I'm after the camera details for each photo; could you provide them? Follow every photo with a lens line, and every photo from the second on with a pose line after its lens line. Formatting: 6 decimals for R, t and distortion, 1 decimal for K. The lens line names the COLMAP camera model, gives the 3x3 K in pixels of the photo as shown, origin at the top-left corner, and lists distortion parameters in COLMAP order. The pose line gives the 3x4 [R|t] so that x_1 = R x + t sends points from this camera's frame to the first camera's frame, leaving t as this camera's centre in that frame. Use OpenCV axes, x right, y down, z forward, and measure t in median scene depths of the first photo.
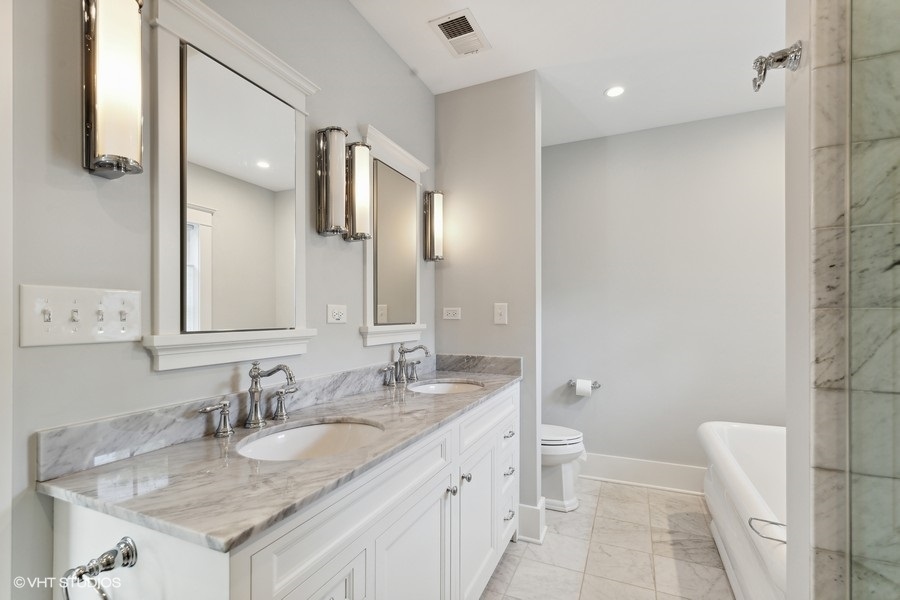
lens RADIAL K [[406.6, 0, 452.7], [0, 406.6, 309.0], [0, 0, 1]] dist [0.011553, 0.000032]
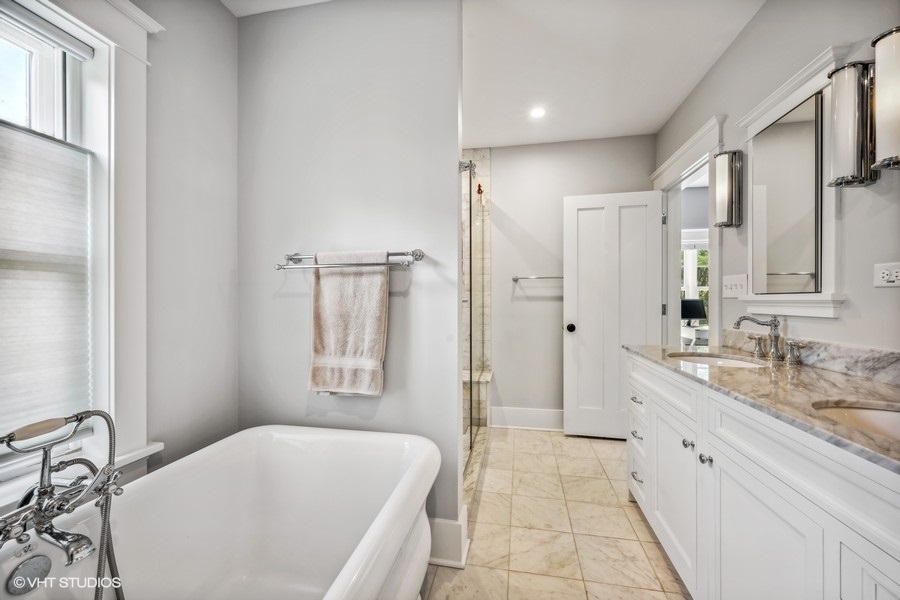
lens RADIAL K [[355.1, 0, 448.0], [0, 355.1, 301.4], [0, 0, 1]] dist [-0.000759, -0.000231]
pose [[-0.974496, 0.002560, -0.224390, 0.728342], [0.004162, 0.999969, -0.006666, 0.069172], [0.224366, -0.007430, -0.974477, 1.574643]]
